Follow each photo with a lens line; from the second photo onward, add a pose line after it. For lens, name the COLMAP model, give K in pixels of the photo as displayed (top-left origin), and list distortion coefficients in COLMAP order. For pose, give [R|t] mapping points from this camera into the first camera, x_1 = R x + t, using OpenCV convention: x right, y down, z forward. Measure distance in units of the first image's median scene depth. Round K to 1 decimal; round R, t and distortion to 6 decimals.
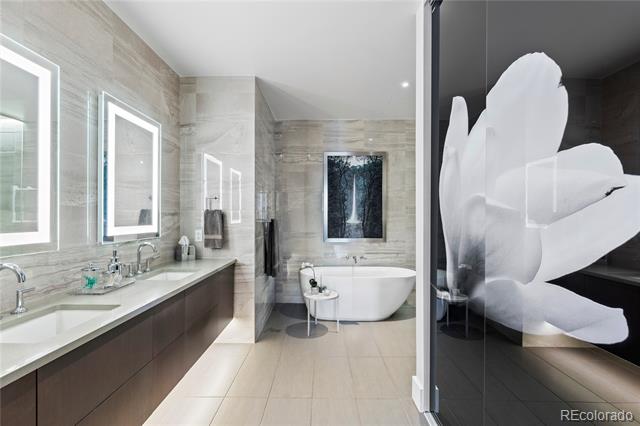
lens RADIAL K [[289.9, 0, 321.2], [0, 289.9, 212.8], [0, 0, 1]] dist [0.005153, -0.002520]
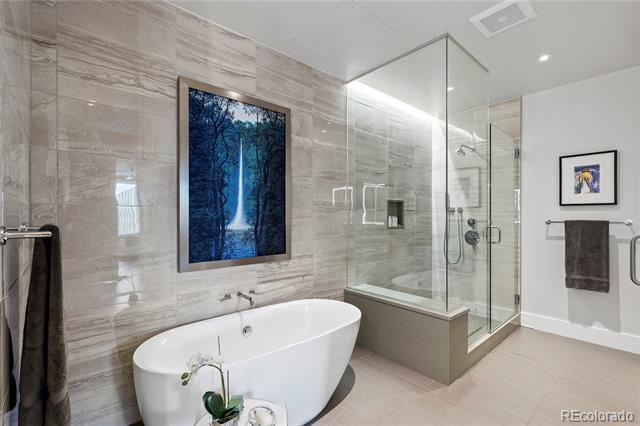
lens RADIAL K [[289.9, 0, 318.0], [0, 289.9, 216.8], [0, 0, 1]] dist [0.005153, -0.002520]
pose [[0.752332, -0.000032, 0.658784, -0.128429], [-0.001110, 0.999999, 0.001316, 0.011444], [-0.658783, -0.001721, 0.752331, 0.508535]]
